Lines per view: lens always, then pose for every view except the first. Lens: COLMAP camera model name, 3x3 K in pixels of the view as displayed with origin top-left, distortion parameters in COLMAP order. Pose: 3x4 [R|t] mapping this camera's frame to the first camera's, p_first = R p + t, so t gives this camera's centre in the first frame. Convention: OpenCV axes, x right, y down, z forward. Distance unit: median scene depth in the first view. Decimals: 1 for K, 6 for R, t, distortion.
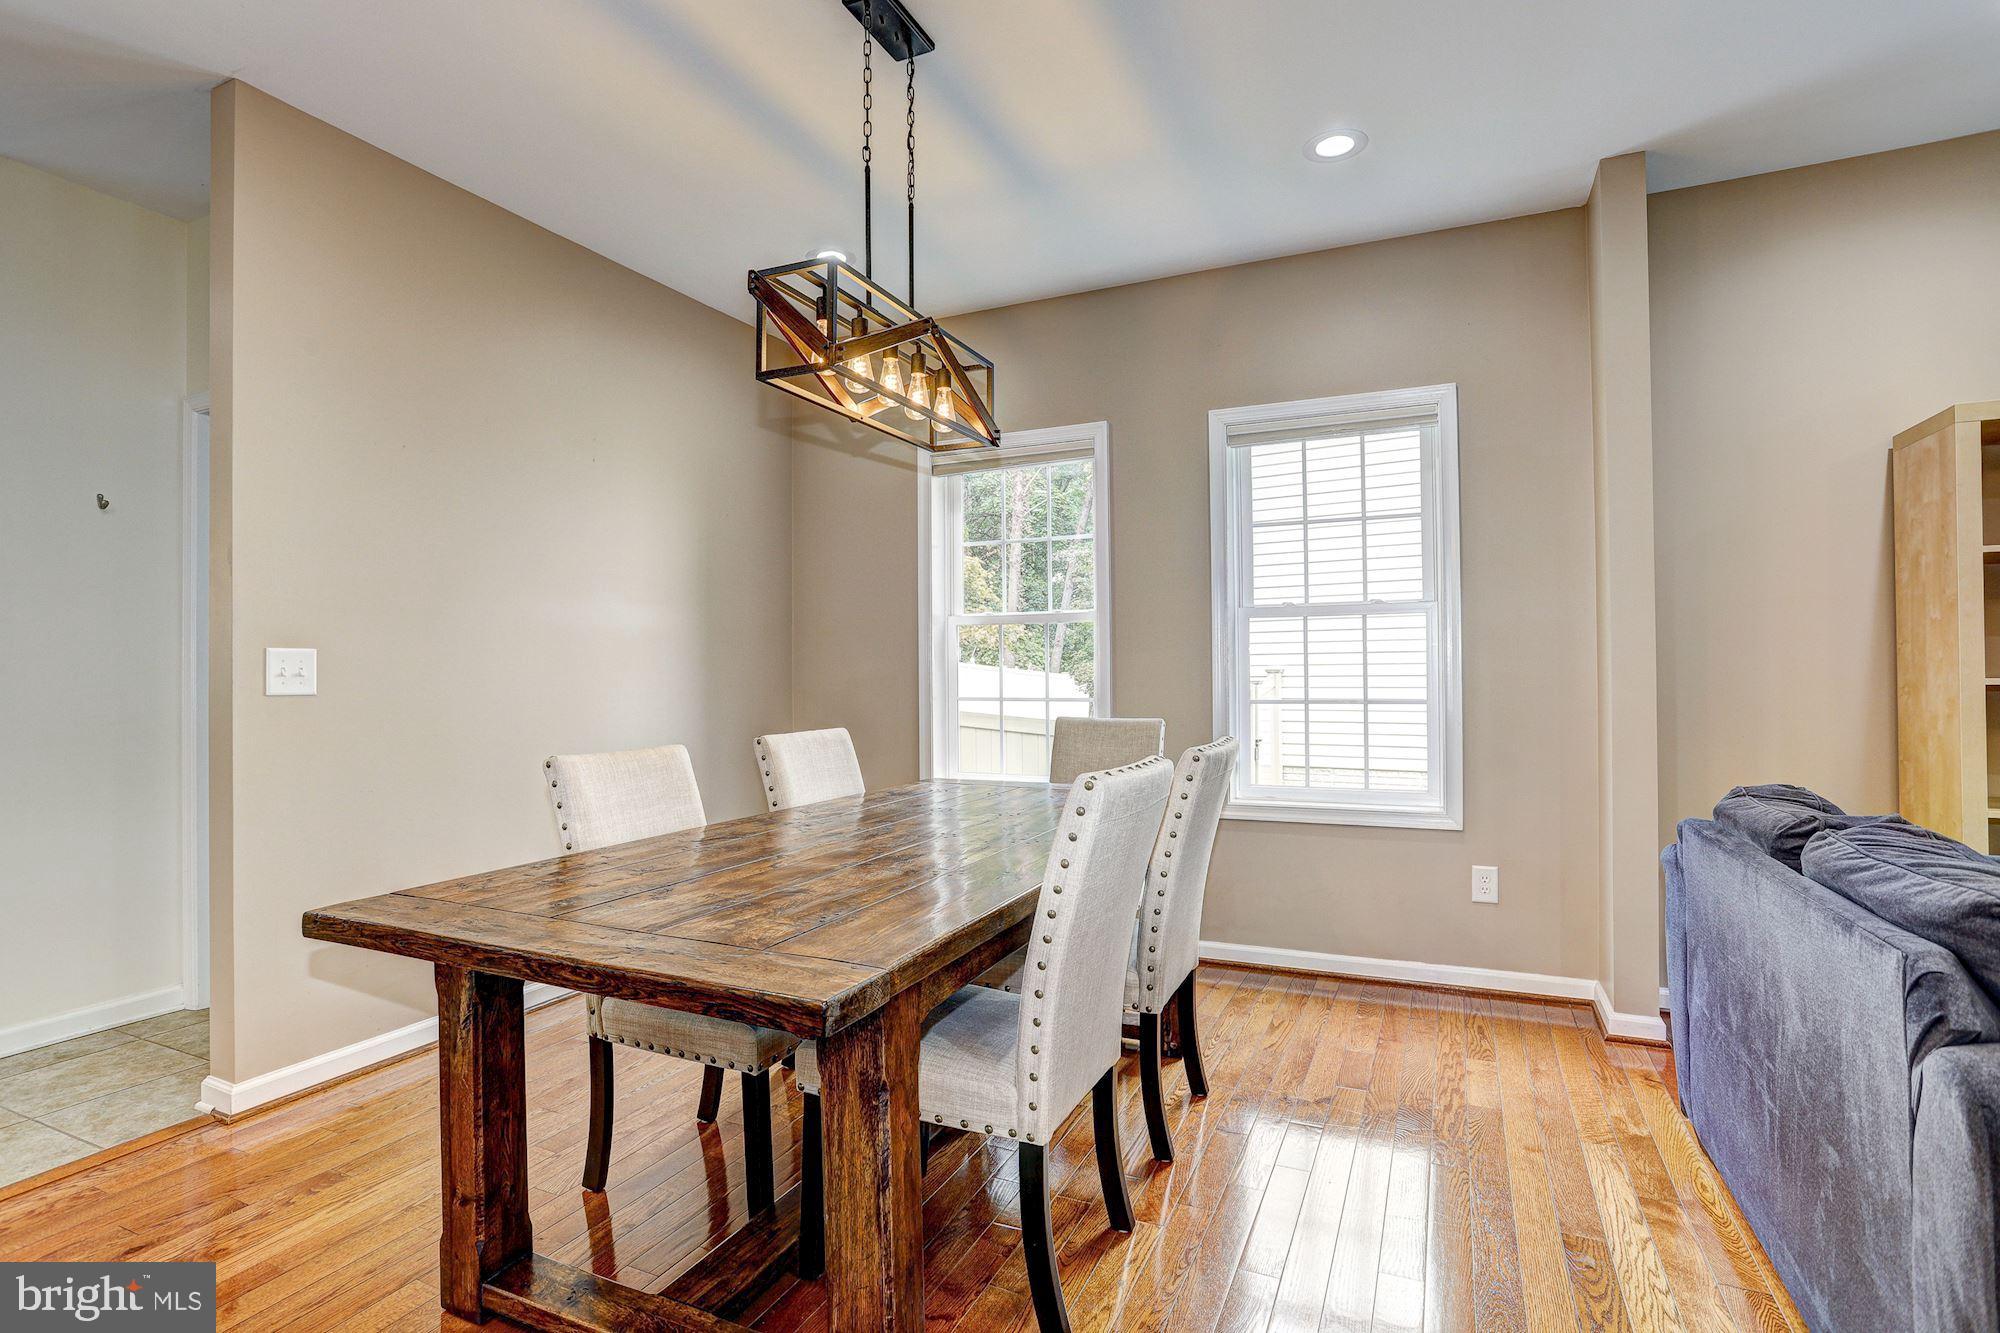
lens RADIAL K [[1038.7, 0, 969.3], [0, 1038.7, 665.4], [0, 0, 1]] dist [-0.038549, 0.000583]
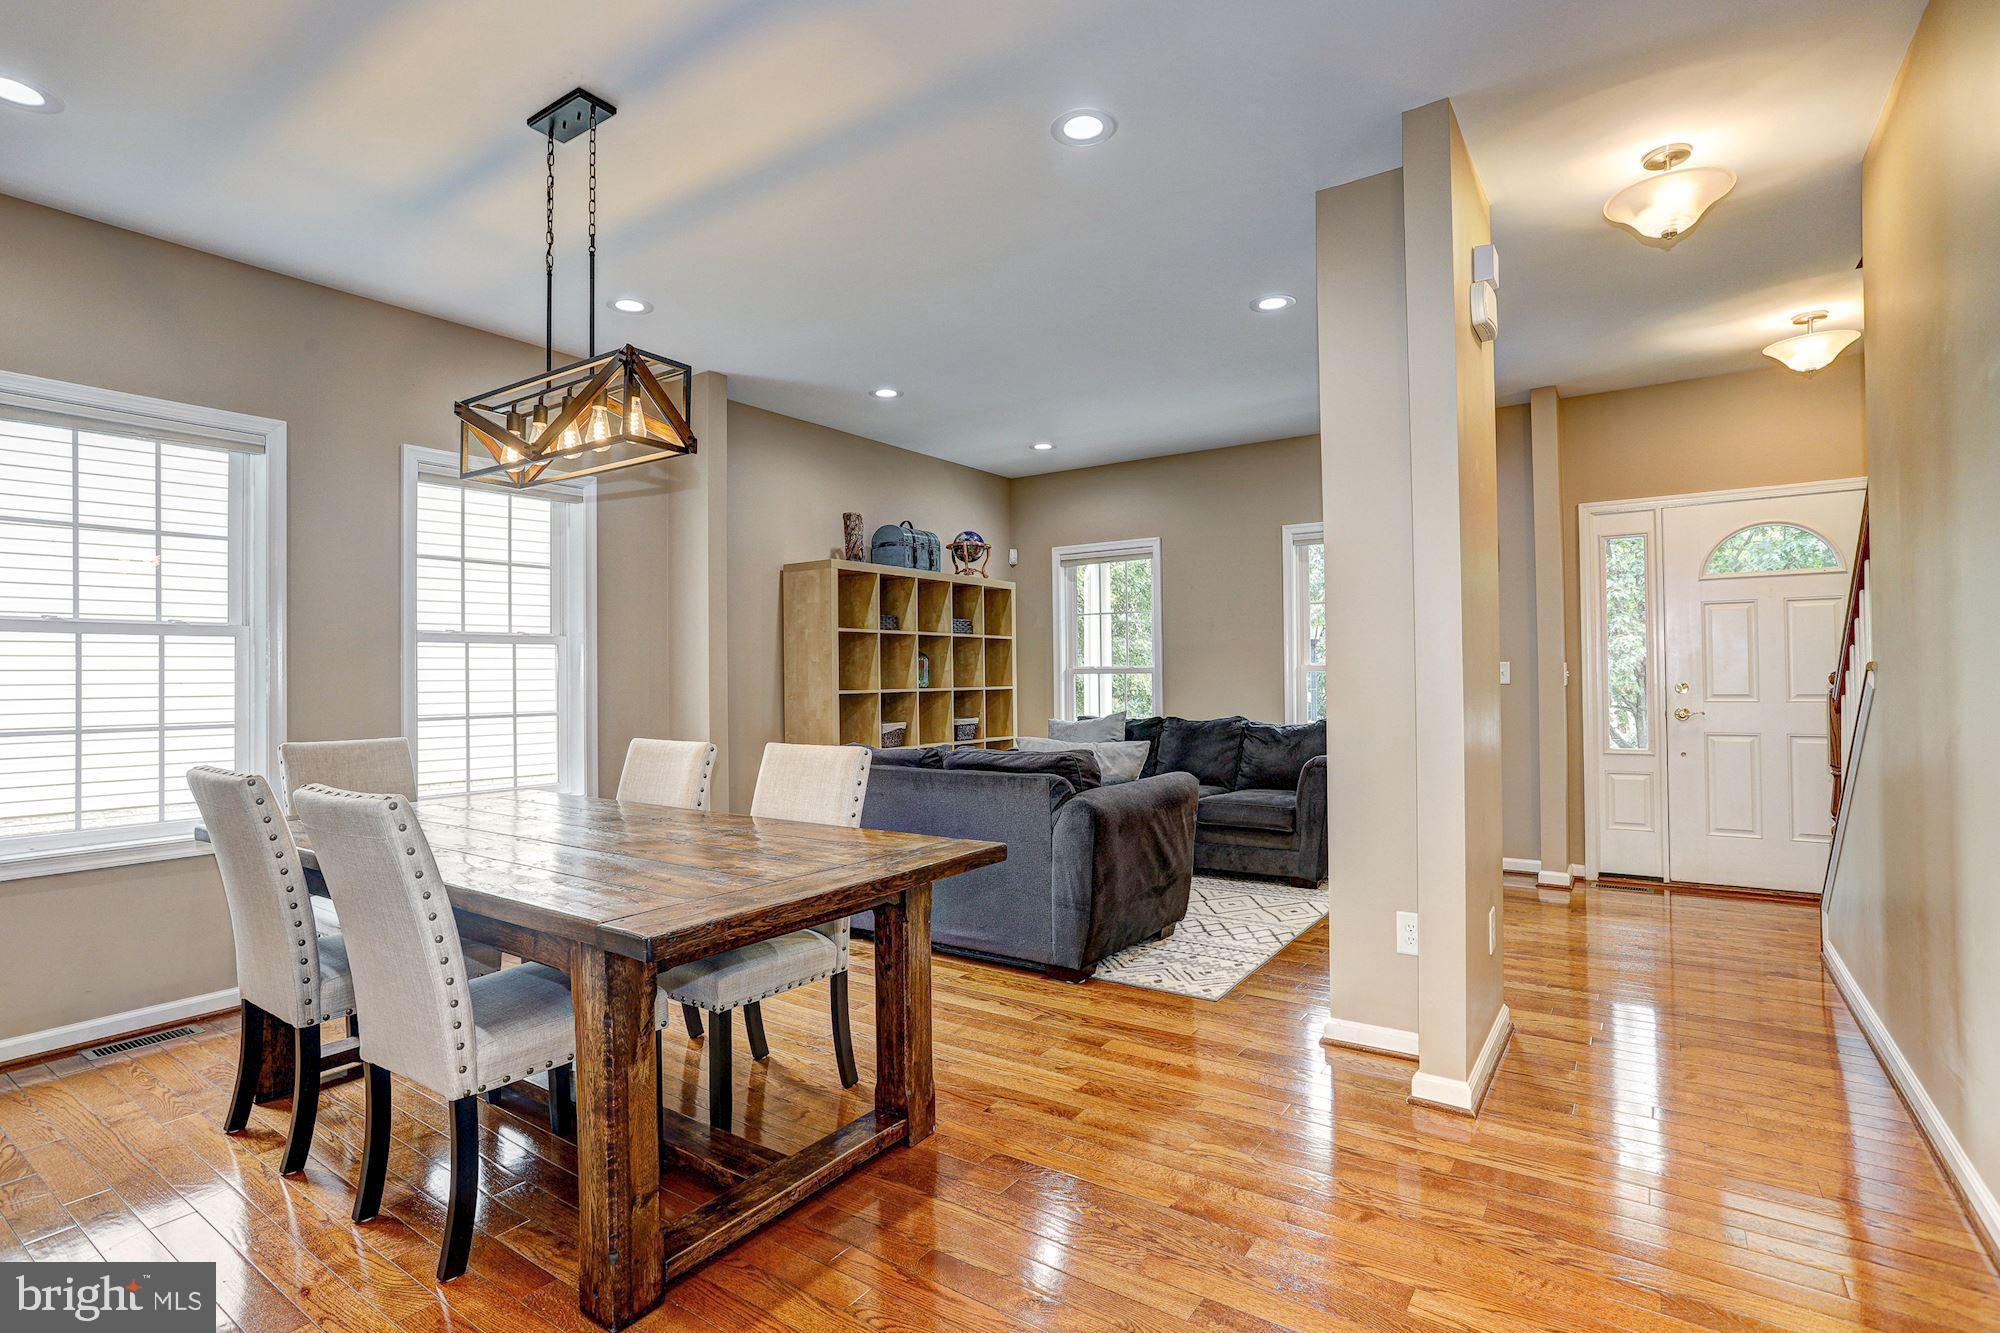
lens RADIAL K [[964.9, 0, 983.5], [0, 964.9, 666.6], [0, 0, 1]] dist [-0.064104, 0.034600]
pose [[0.143380, 0.021797, 0.989428, -0.861389], [0.005647, 0.999723, -0.022842, 0.008912], [-0.989652, 0.008862, 0.143218, 0.376674]]
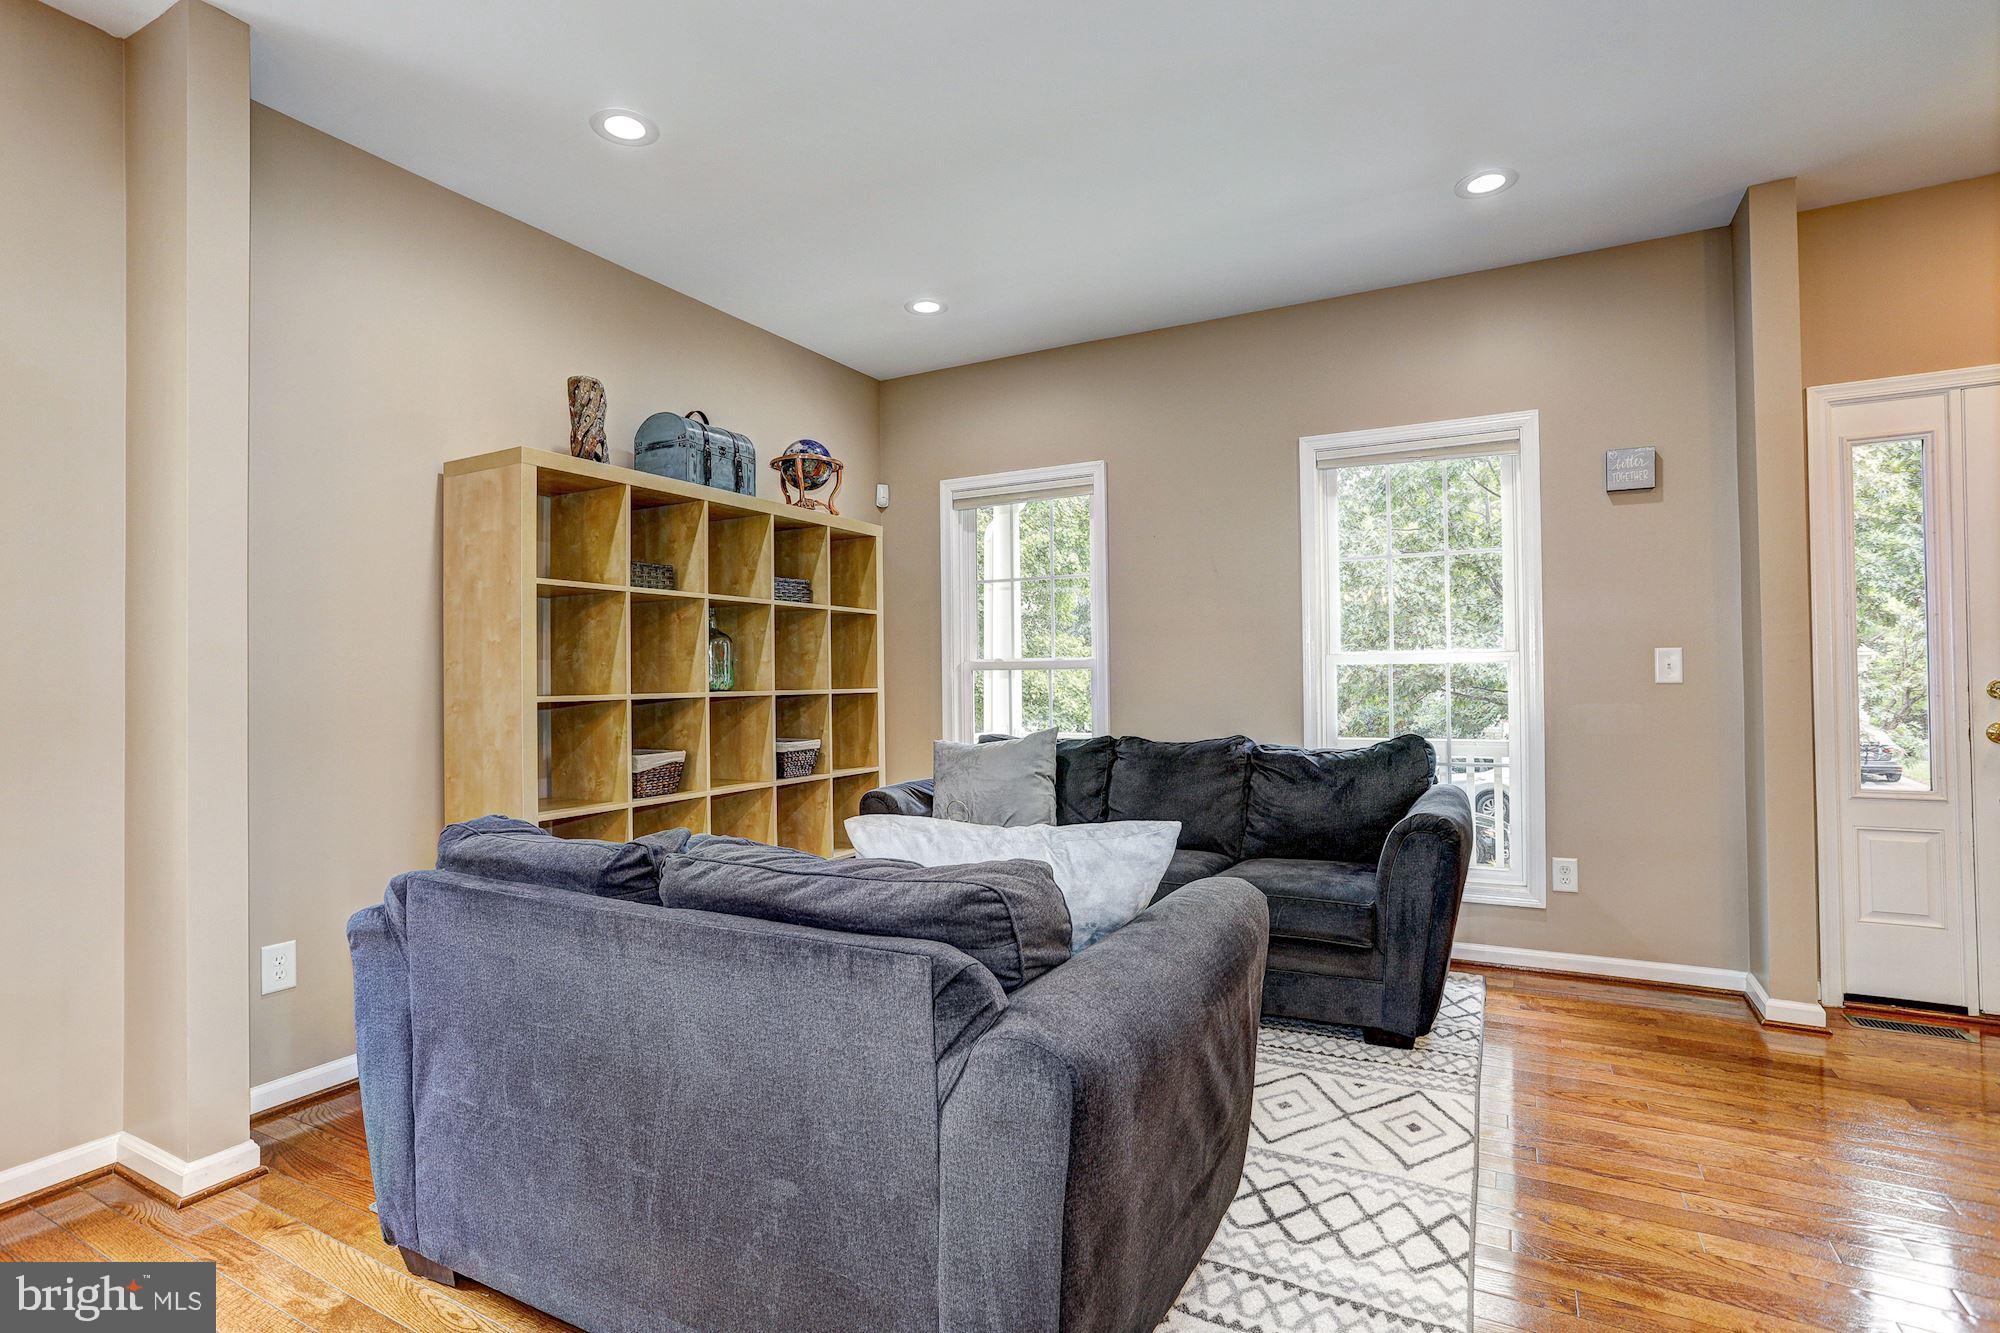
lens RADIAL K [[964.9, 0, 983.5], [0, 964.9, 666.6], [0, 0, 1]] dist [-0.064104, 0.034600]
pose [[0.028237, 0.024702, 0.999296, -0.027624], [0.007460, 0.999662, -0.024922, 0.008846], [-0.999573, 0.008159, 0.028043, 0.436451]]
